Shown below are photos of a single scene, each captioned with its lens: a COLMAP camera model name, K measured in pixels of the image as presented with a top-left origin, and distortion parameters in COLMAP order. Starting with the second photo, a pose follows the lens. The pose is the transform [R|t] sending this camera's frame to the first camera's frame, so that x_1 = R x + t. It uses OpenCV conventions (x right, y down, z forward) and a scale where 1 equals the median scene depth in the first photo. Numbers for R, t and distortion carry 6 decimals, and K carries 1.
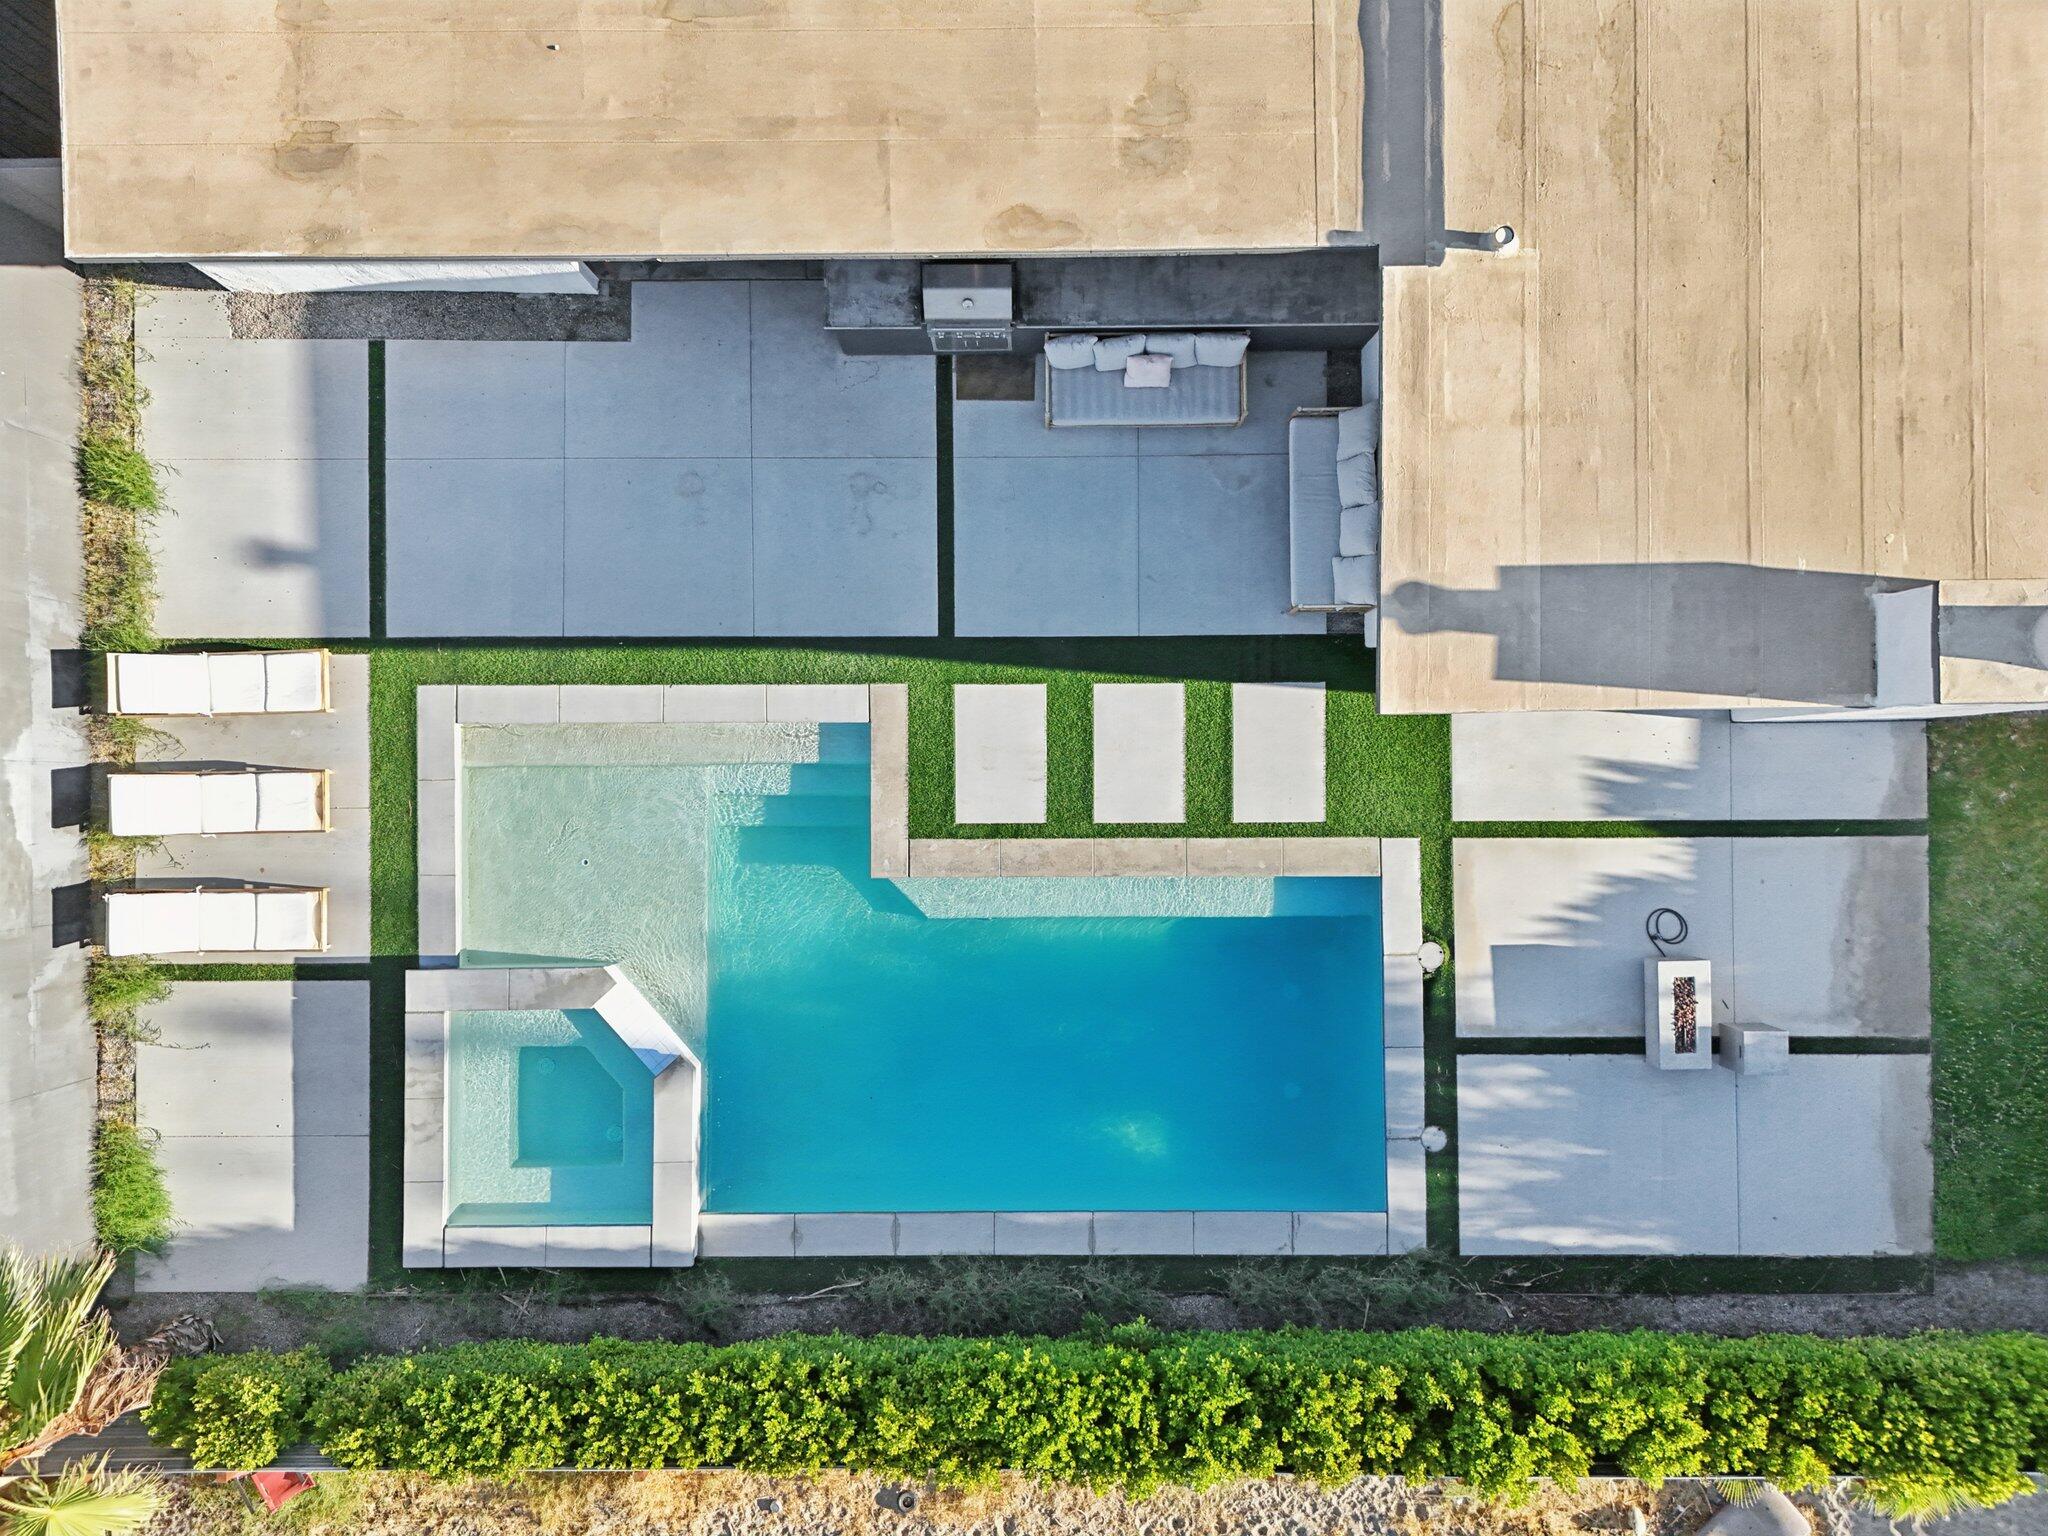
lens RADIAL K [[1406.5, 0, 1019.7], [0, 1406.5, 774.5], [0, 0, 1]] dist [0.049919, -0.031040]
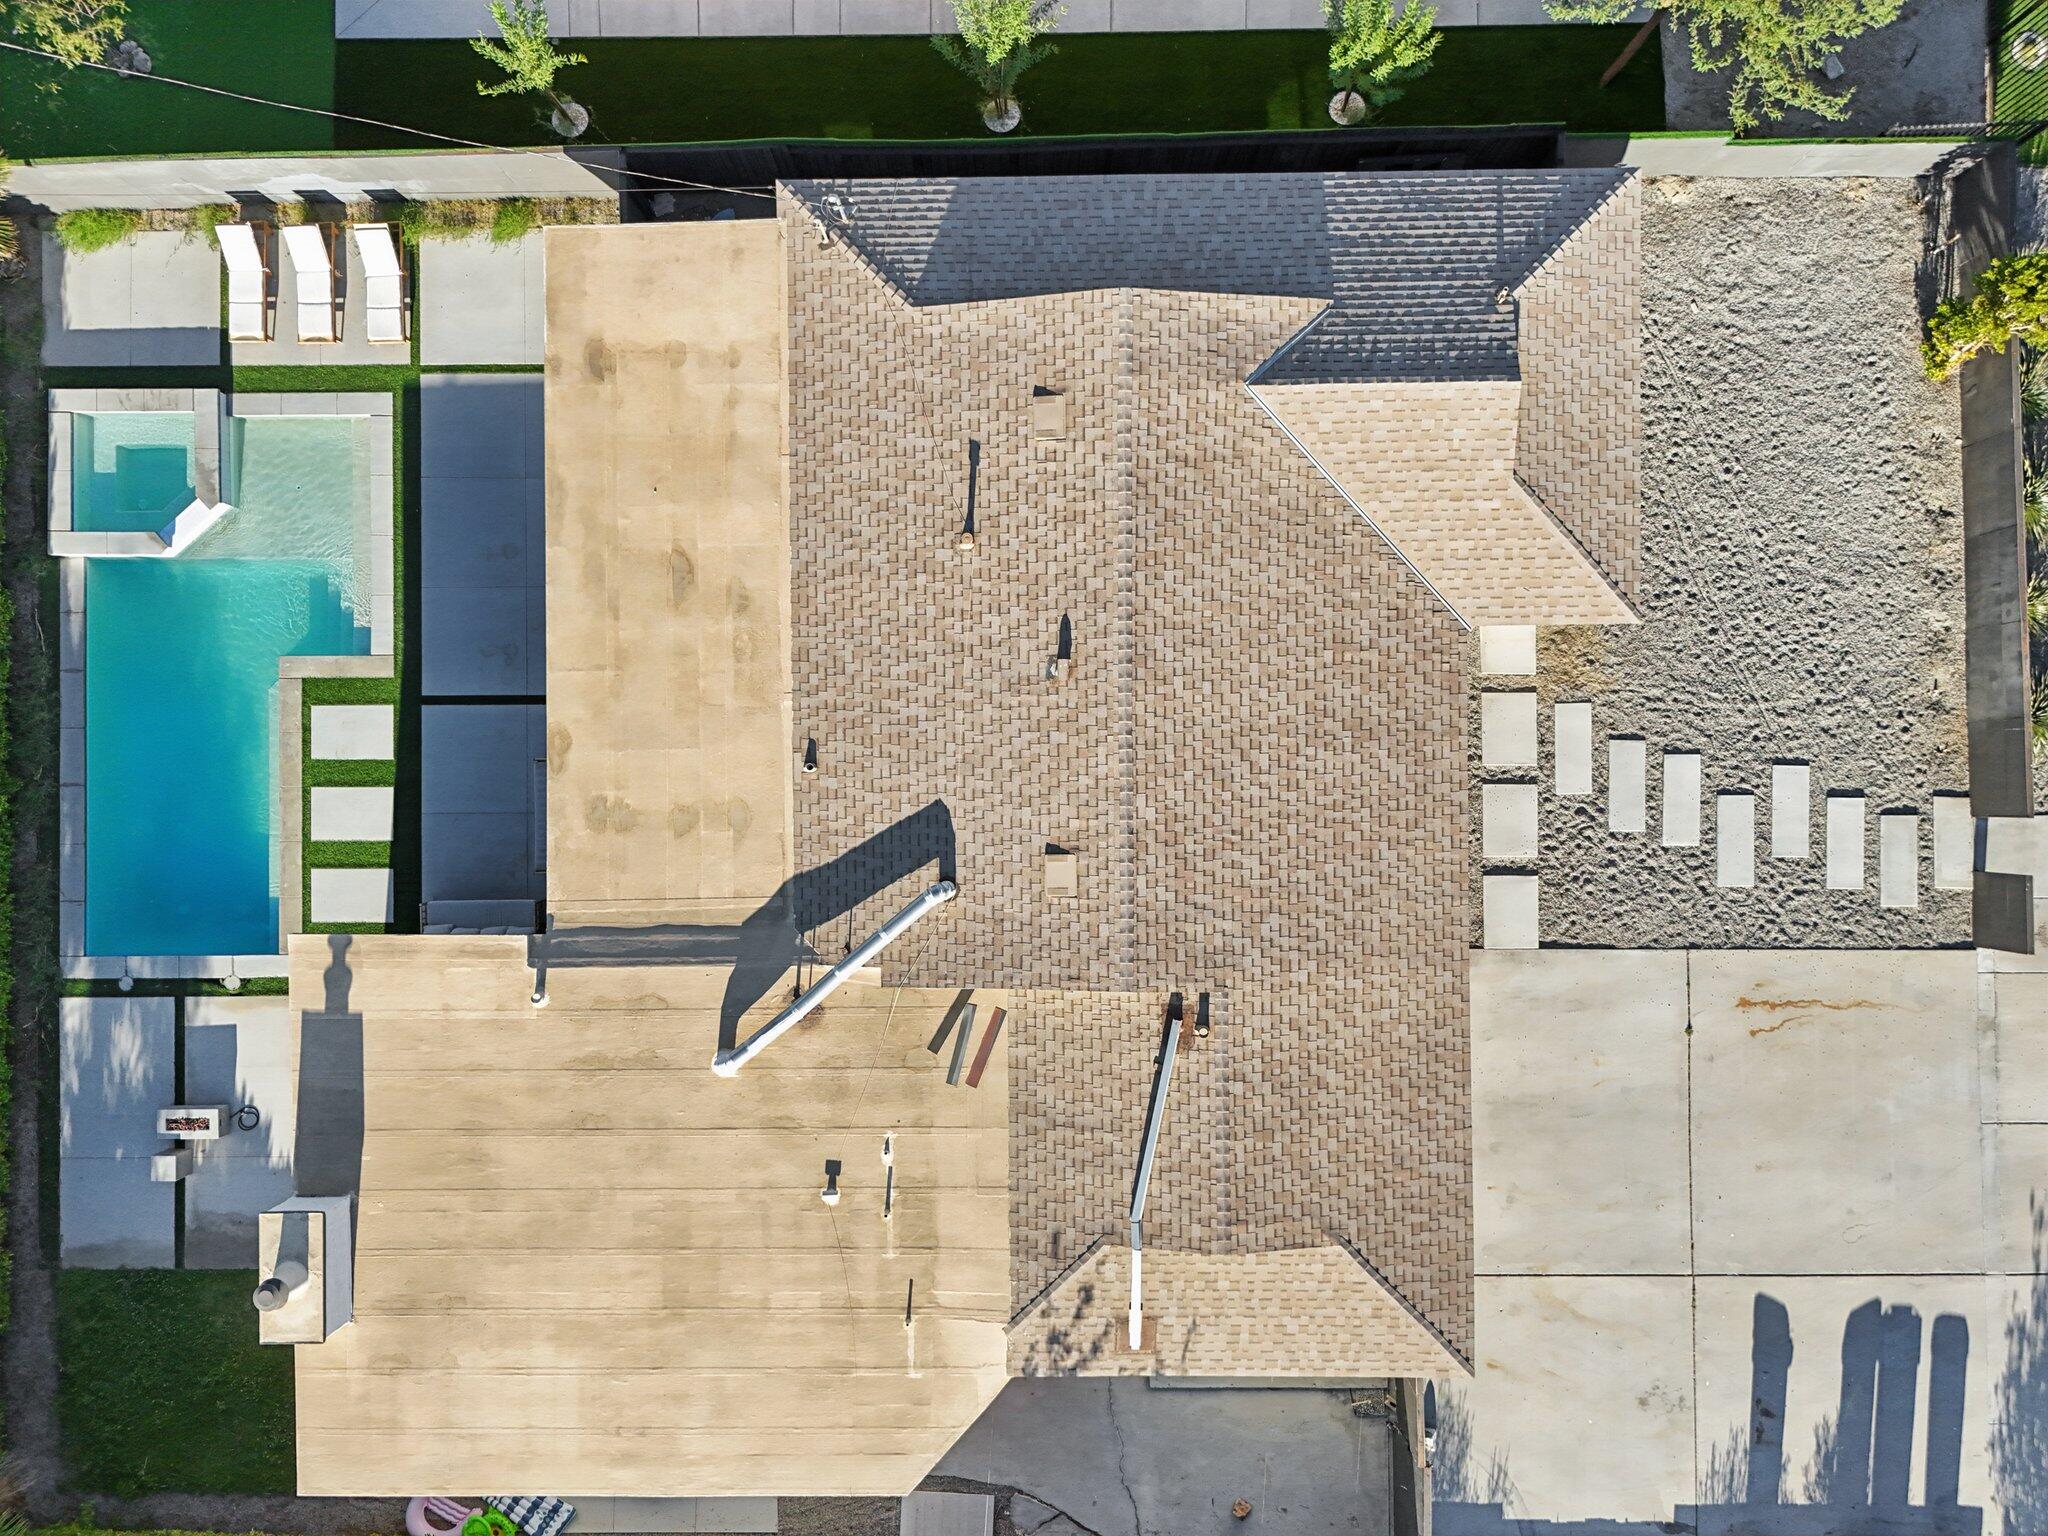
lens RADIAL K [[1409.7, 0, 1028.4], [0, 1409.7, 774.0], [0, 0, 1]] dist [0.018913, -0.000187]
pose [[-0.001720, 0.999997, 0.001489, 0.033314], [-0.999714, -0.001755, 0.023834, -0.886054], [0.023836, -0.001448, 0.999715, -0.704292]]
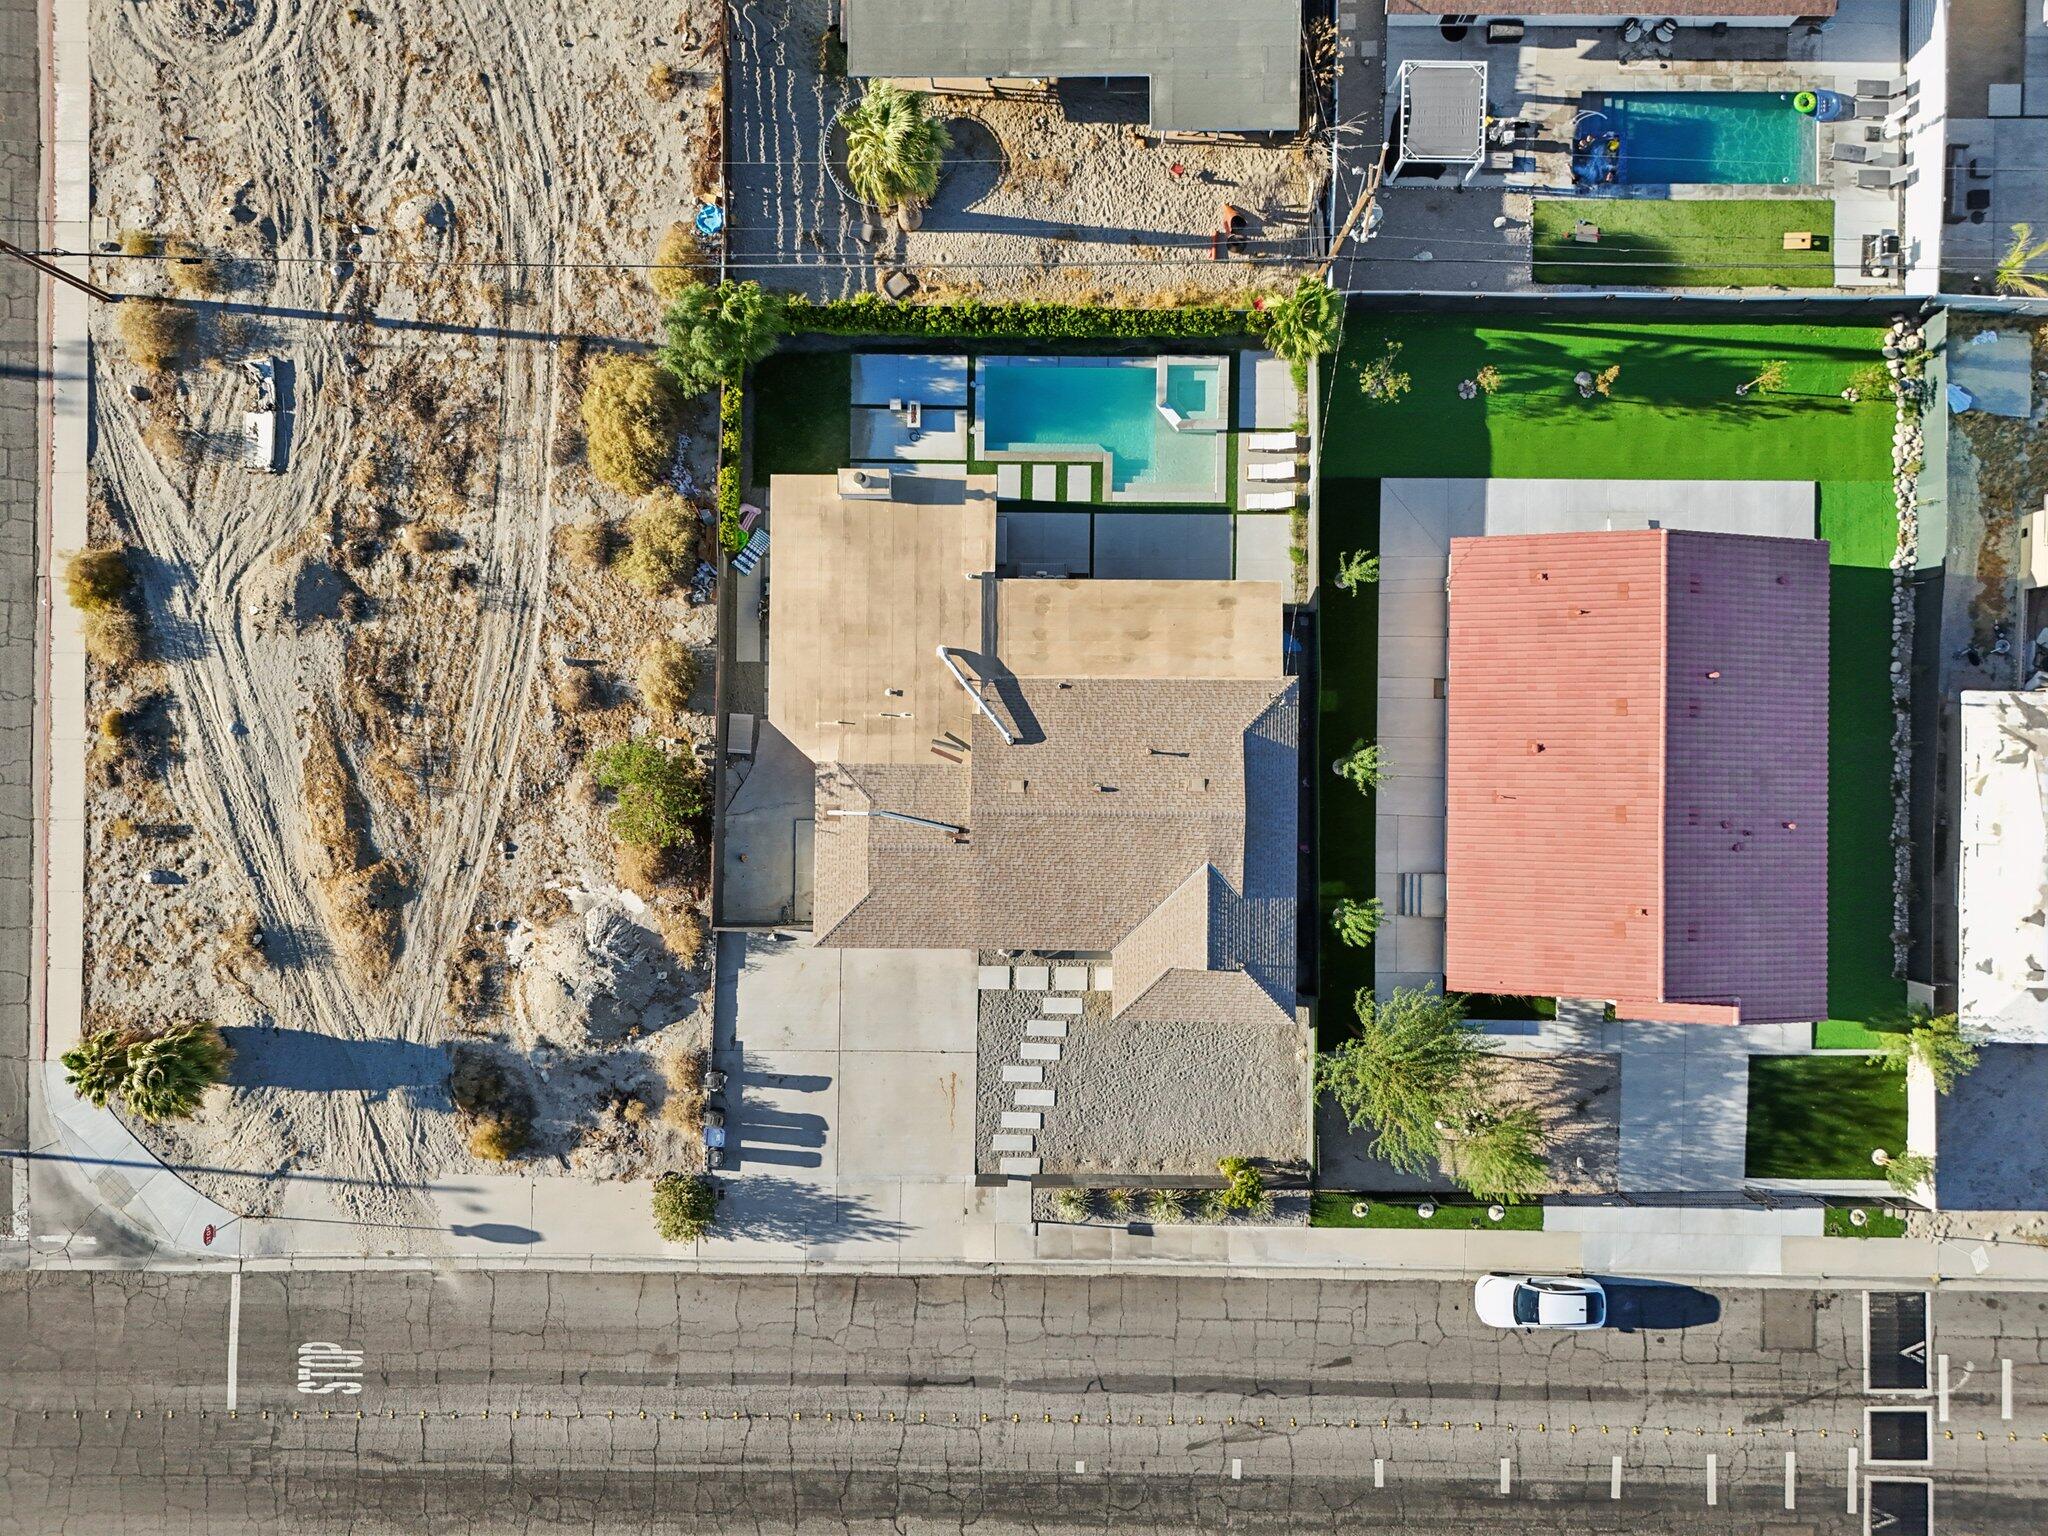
lens RADIAL K [[1406.5, 0, 1024.0], [0, 1406.5, 820.7], [0, 0, 1]] dist [0.049919, -0.031040]
pose [[-0.999499, -0.019113, 0.025233, 0.023956], [0.018669, -0.999669, -0.017724, -0.910053], [0.025563, -0.017244, 0.999524, -3.033723]]
